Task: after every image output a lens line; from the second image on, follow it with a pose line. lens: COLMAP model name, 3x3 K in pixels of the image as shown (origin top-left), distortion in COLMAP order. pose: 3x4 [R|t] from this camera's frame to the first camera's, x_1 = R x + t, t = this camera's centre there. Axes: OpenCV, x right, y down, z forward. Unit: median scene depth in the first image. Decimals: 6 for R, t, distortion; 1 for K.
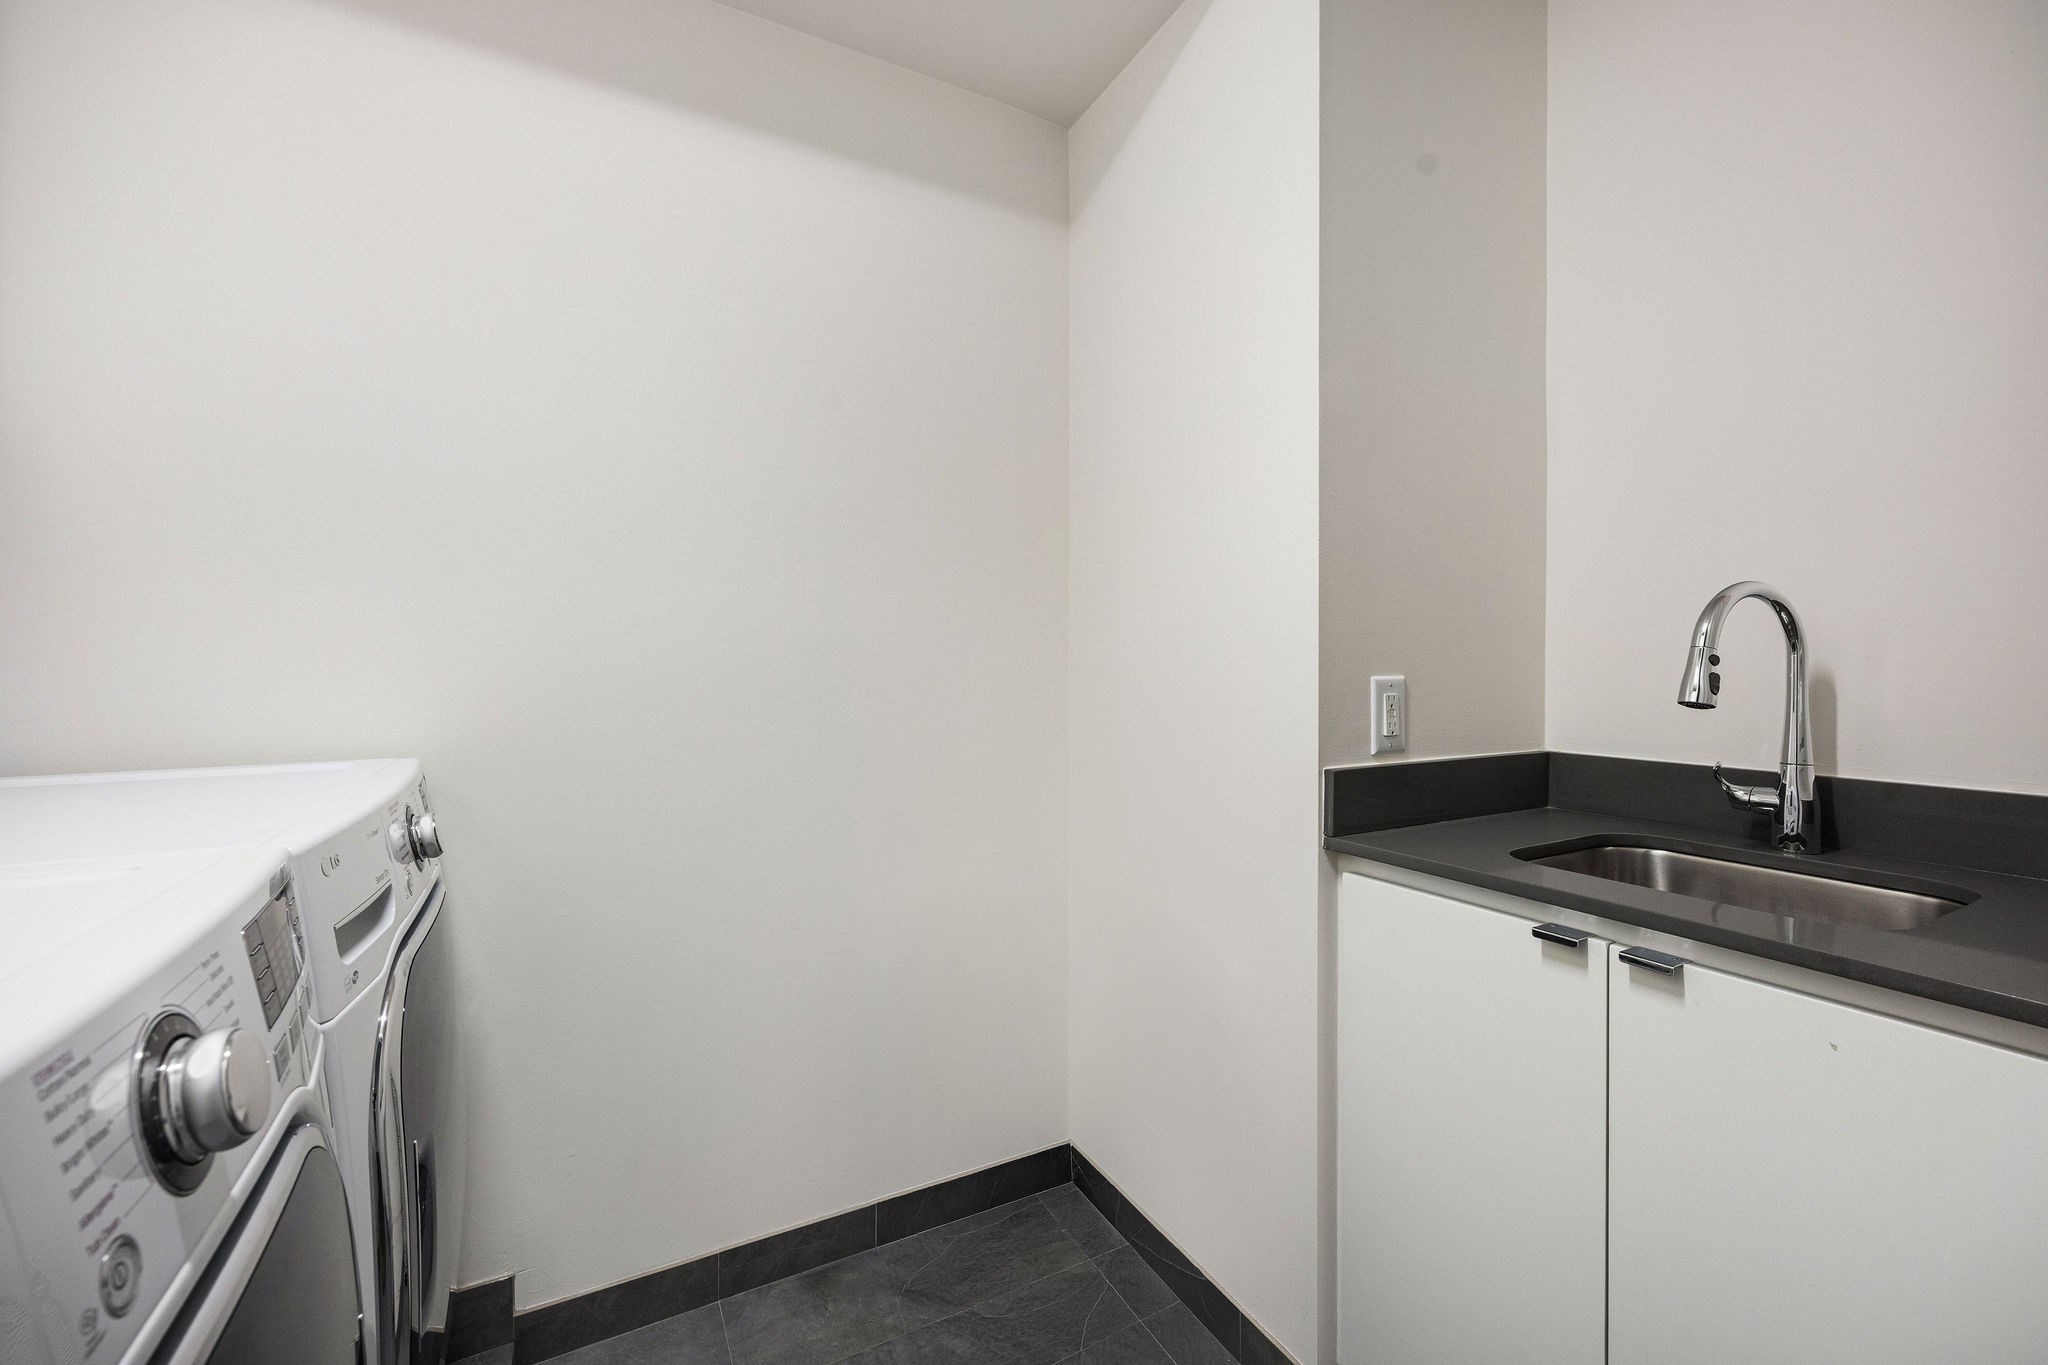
lens RADIAL K [[839.3, 0, 1024.0], [0, 839.3, 682.5], [0, 0, 1]] dist [-0.000845, -0.000150]
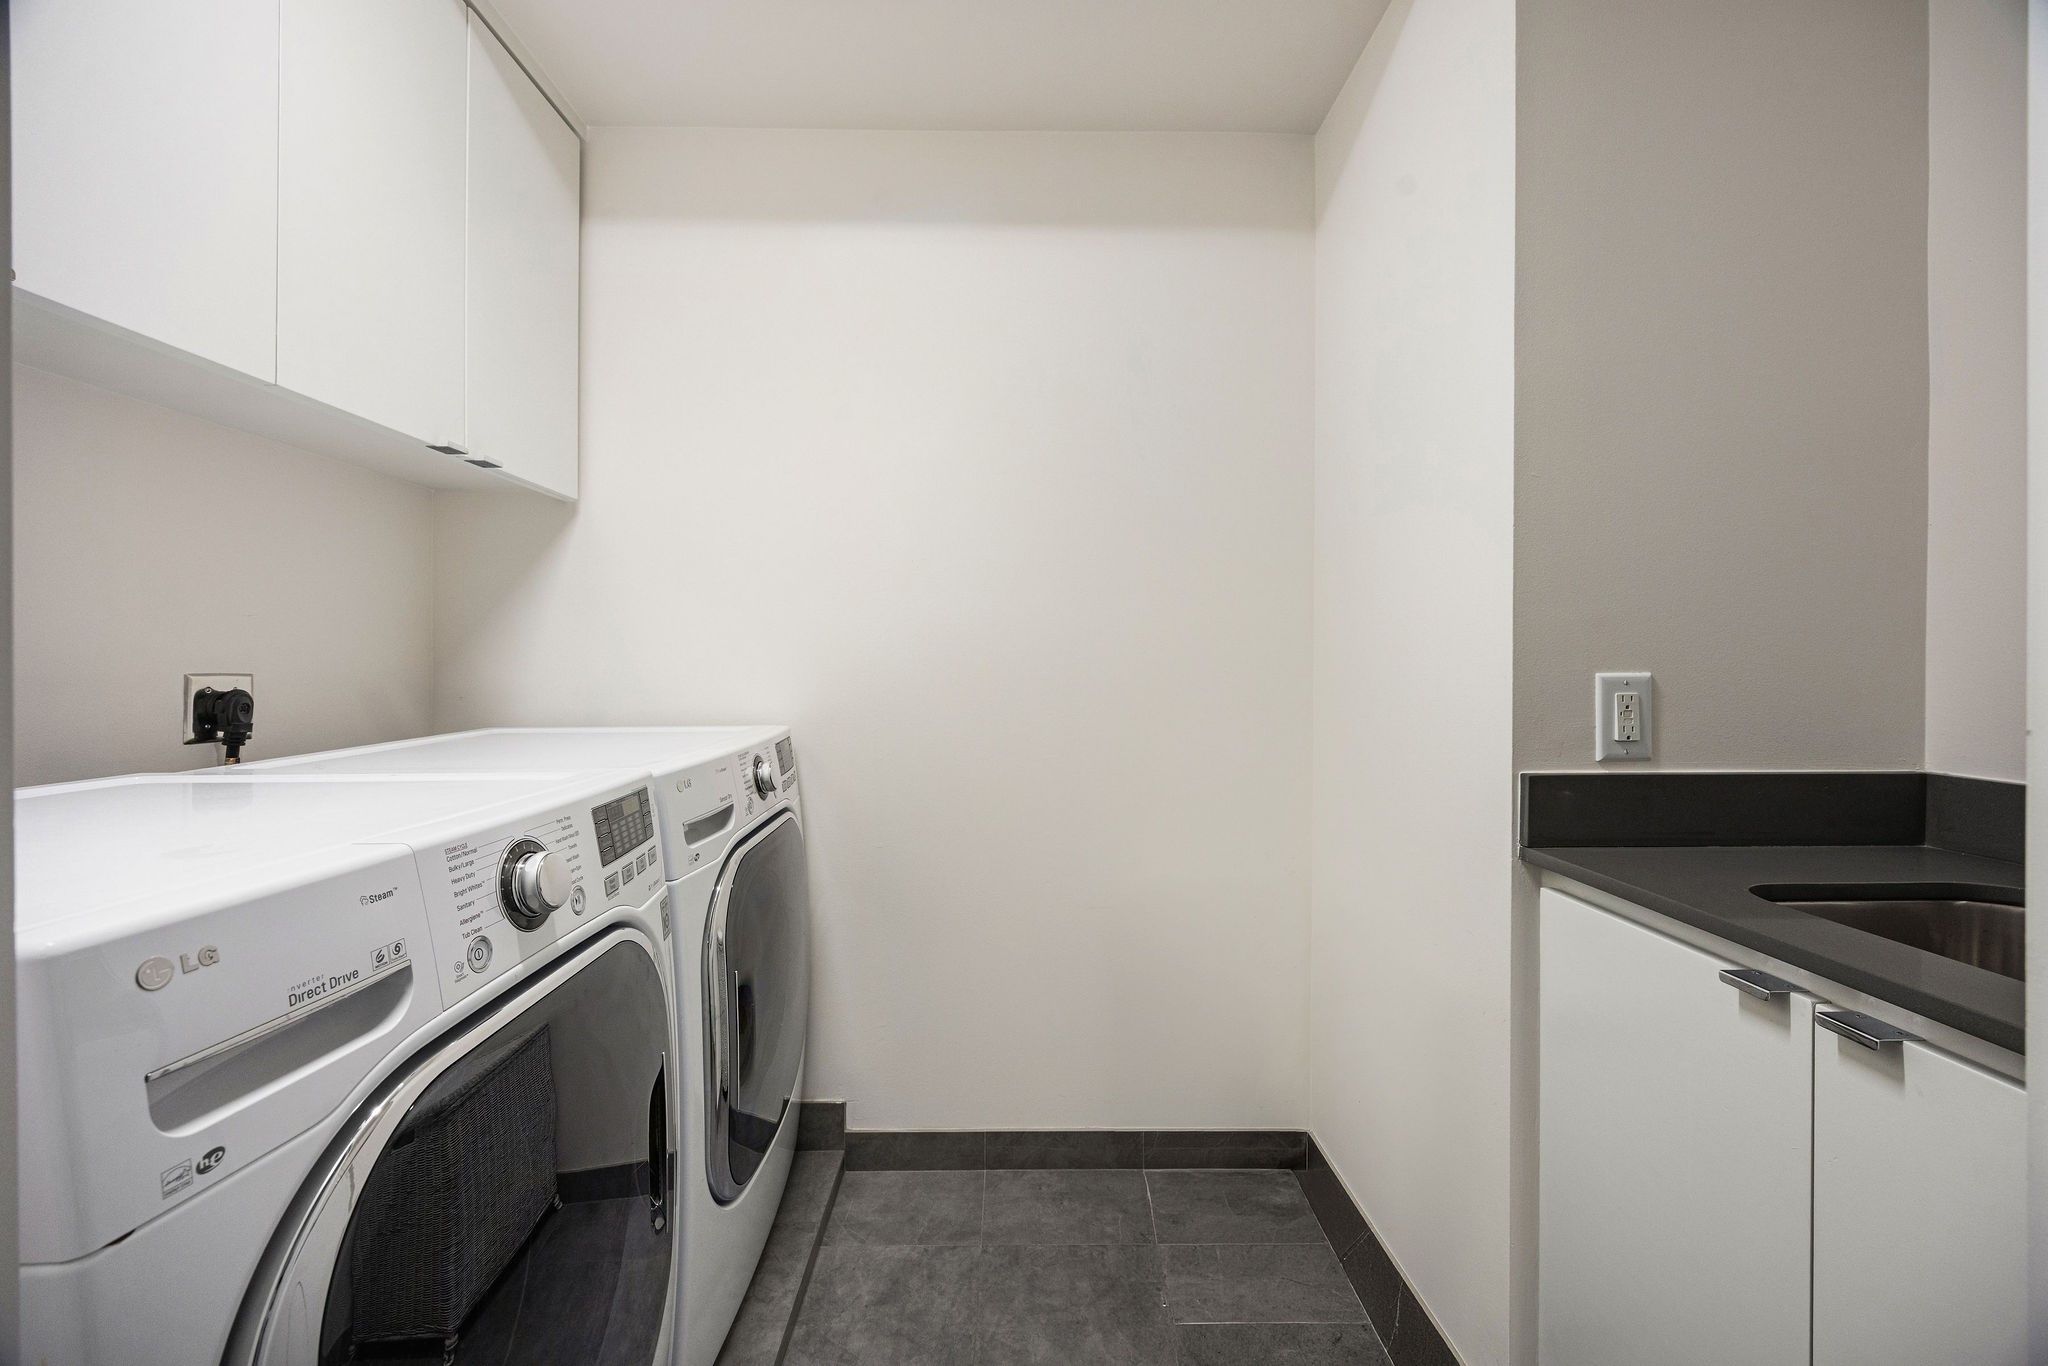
lens RADIAL K [[805.0, 0, 1024.0], [0, 805.0, 683.0], [0, 0, 1]] dist [-0.000244, 0.000015]
pose [[0.882826, 0.011139, -0.469568, 0.293087], [-0.008677, 0.999935, 0.007406, 0.002402], [0.469620, -0.002463, 0.882865, -0.036225]]
